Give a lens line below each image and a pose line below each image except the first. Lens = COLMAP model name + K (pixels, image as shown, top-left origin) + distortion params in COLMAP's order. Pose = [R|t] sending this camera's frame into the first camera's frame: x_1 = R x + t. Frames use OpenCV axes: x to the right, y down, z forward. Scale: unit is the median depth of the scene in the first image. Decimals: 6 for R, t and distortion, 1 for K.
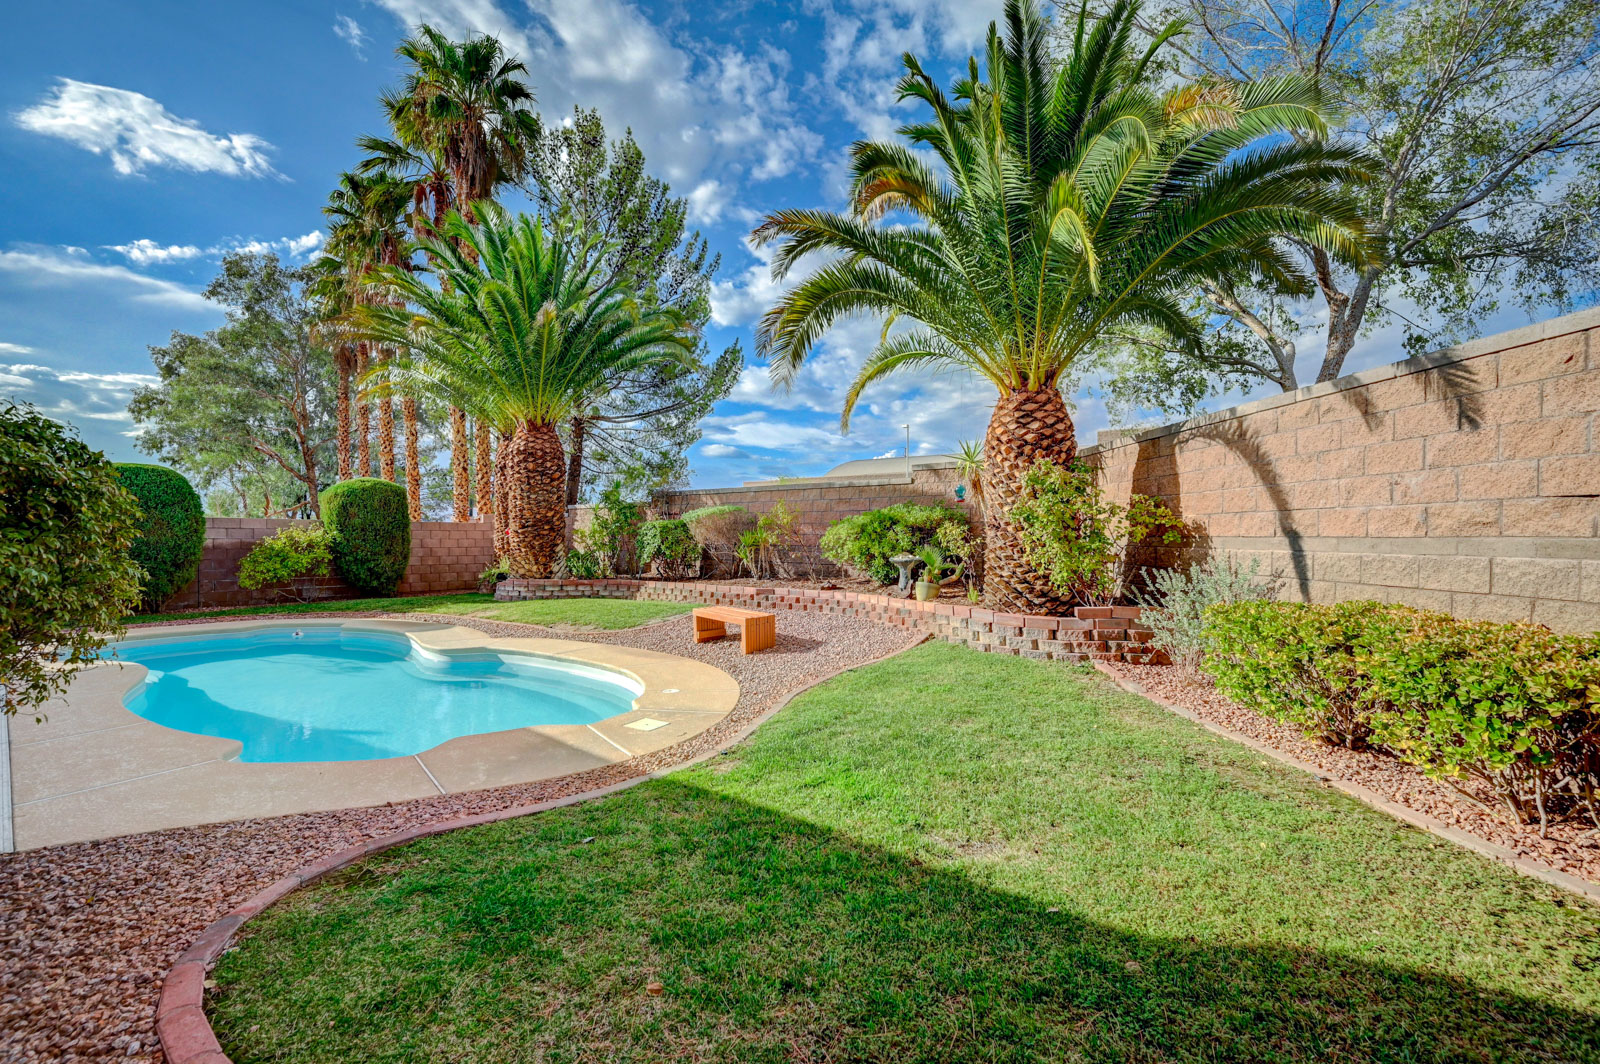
lens RADIAL K [[680.2, 0, 797.8], [0, 680.2, 539.3], [0, 0, 1]] dist [-0.000210, 0.000427]
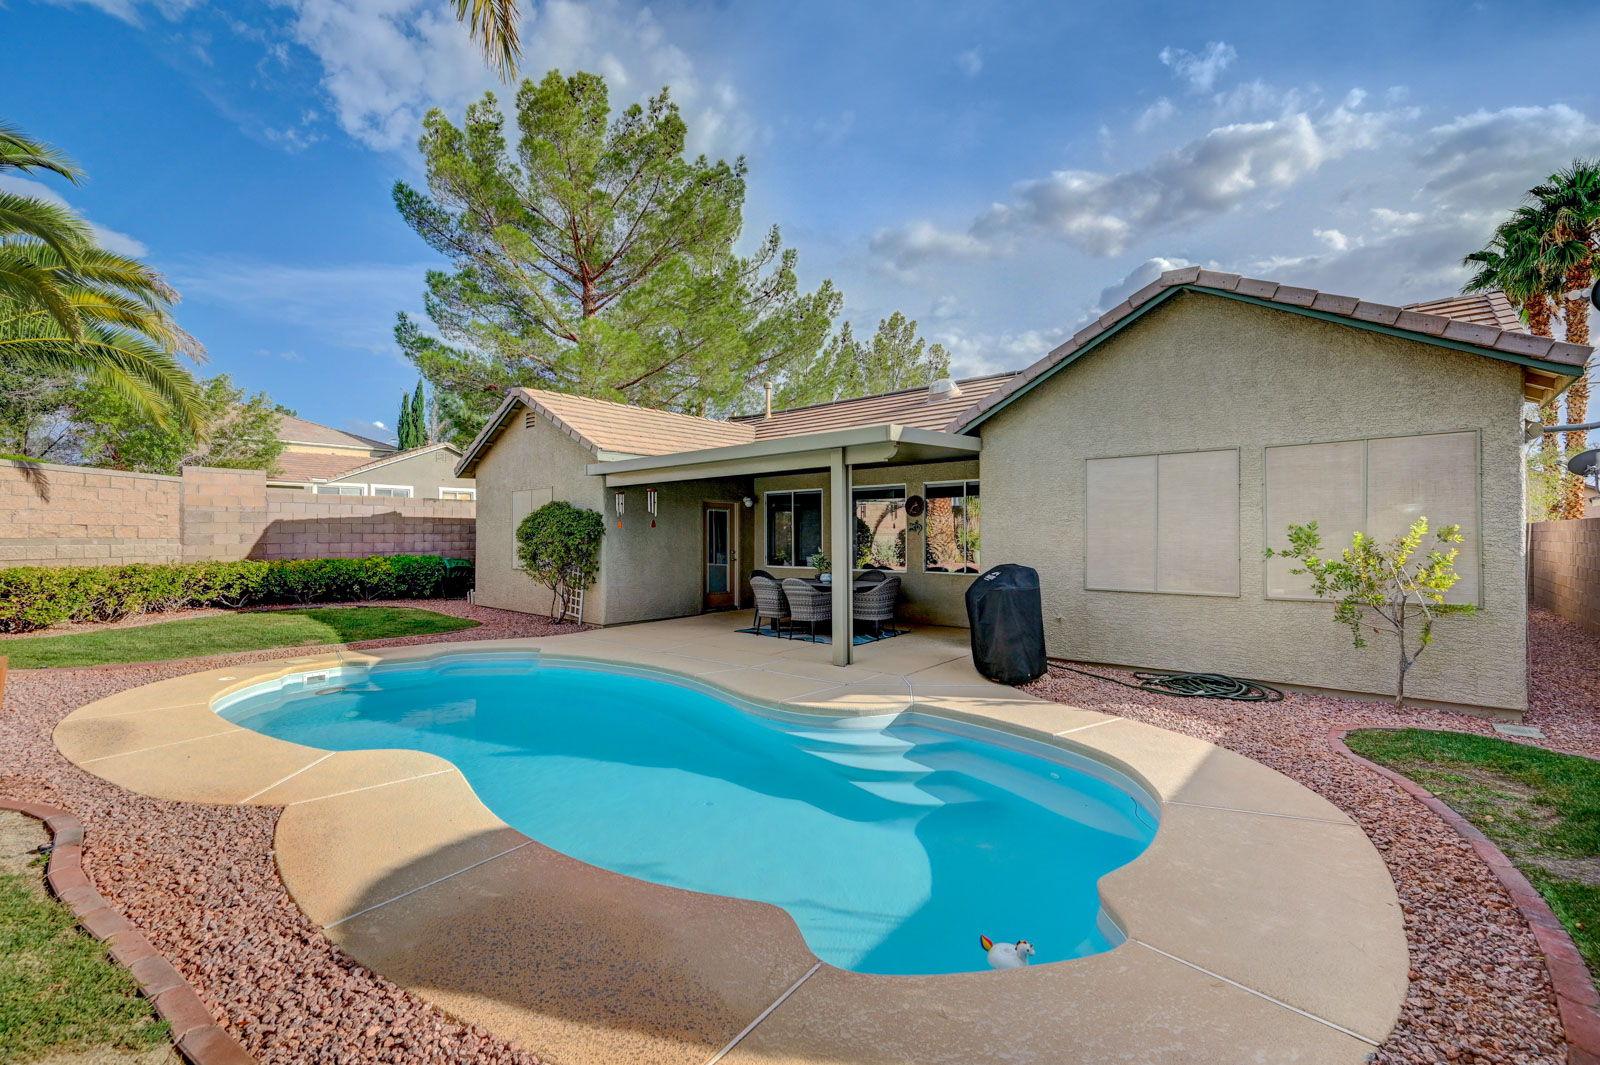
lens RADIAL K [[680.2, 0, 791.4], [0, 680.2, 538.5], [0, 0, 1]] dist [-0.000210, 0.000427]
pose [[-0.999953, -0.006716, -0.007022, -0.548205], [-0.006761, 0.999957, 0.006391, -0.011890], [0.006979, 0.006438, -0.999955, 1.072422]]
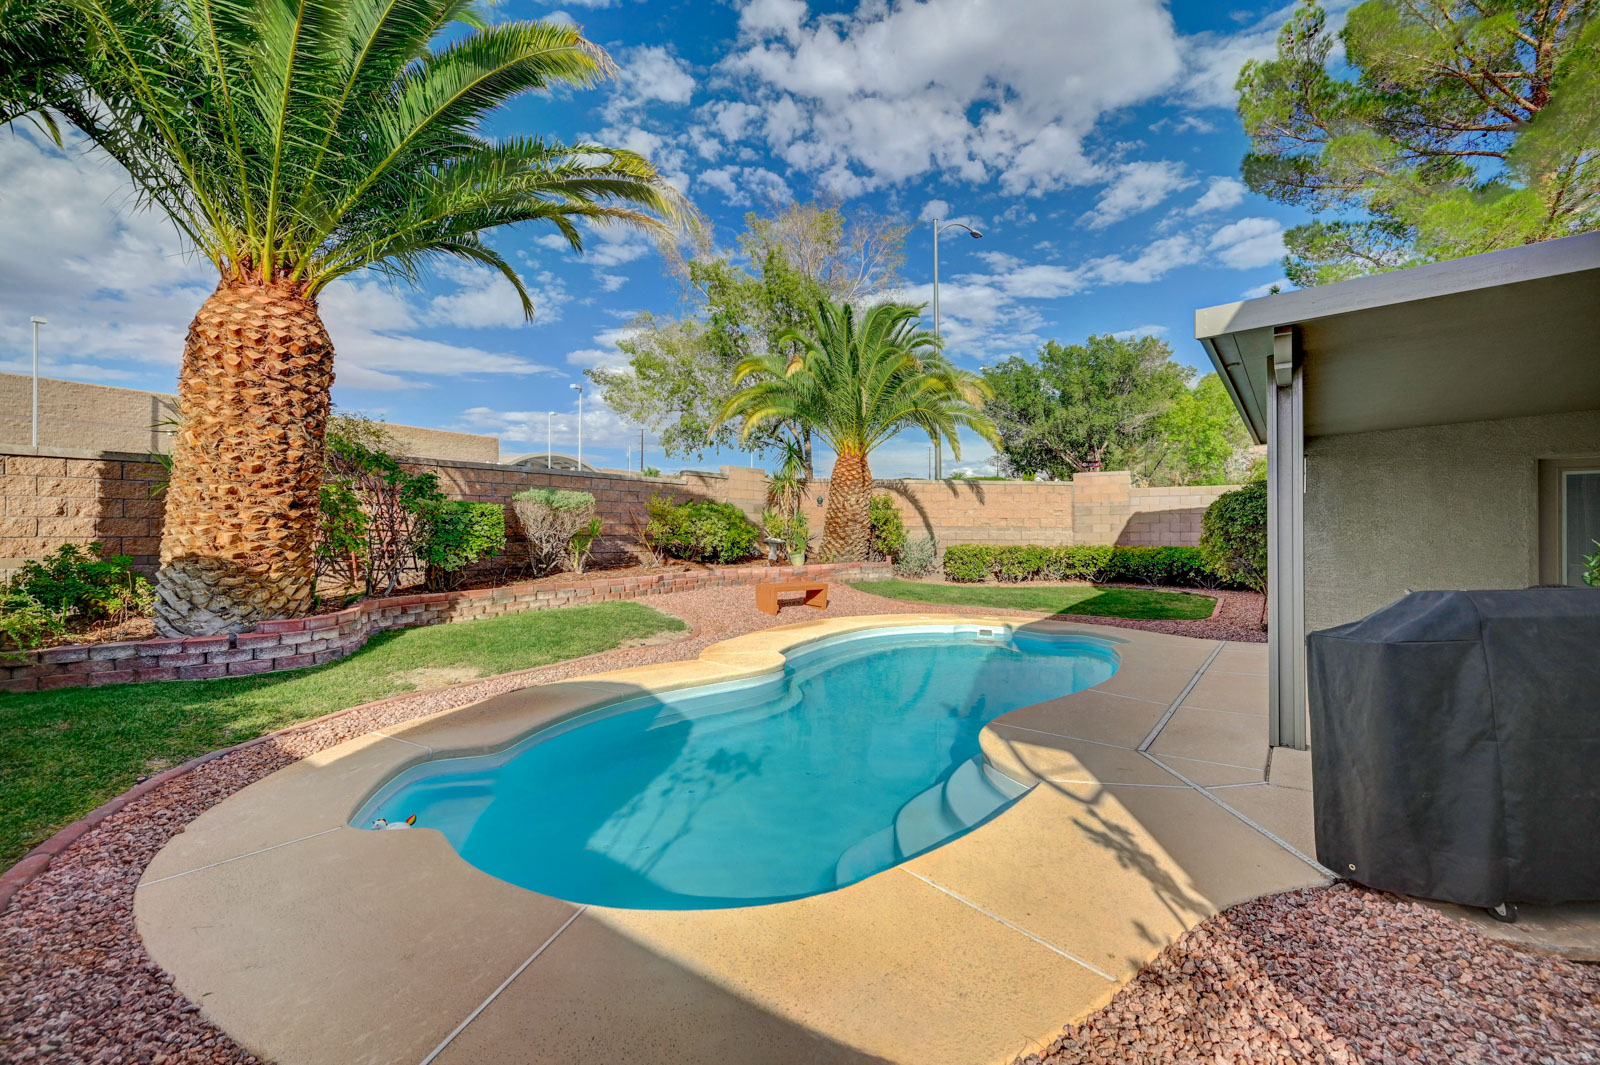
lens RADIAL K [[680.2, 0, 809.0], [0, 680.2, 525.3], [0, 0, 1]] dist [-0.000210, 0.000427]
pose [[-0.080490, -0.000272, 0.996755, -0.930243], [-0.000045, 1.000000, 0.000269, -0.004900], [-0.996755, -0.000024, -0.080490, 0.712117]]
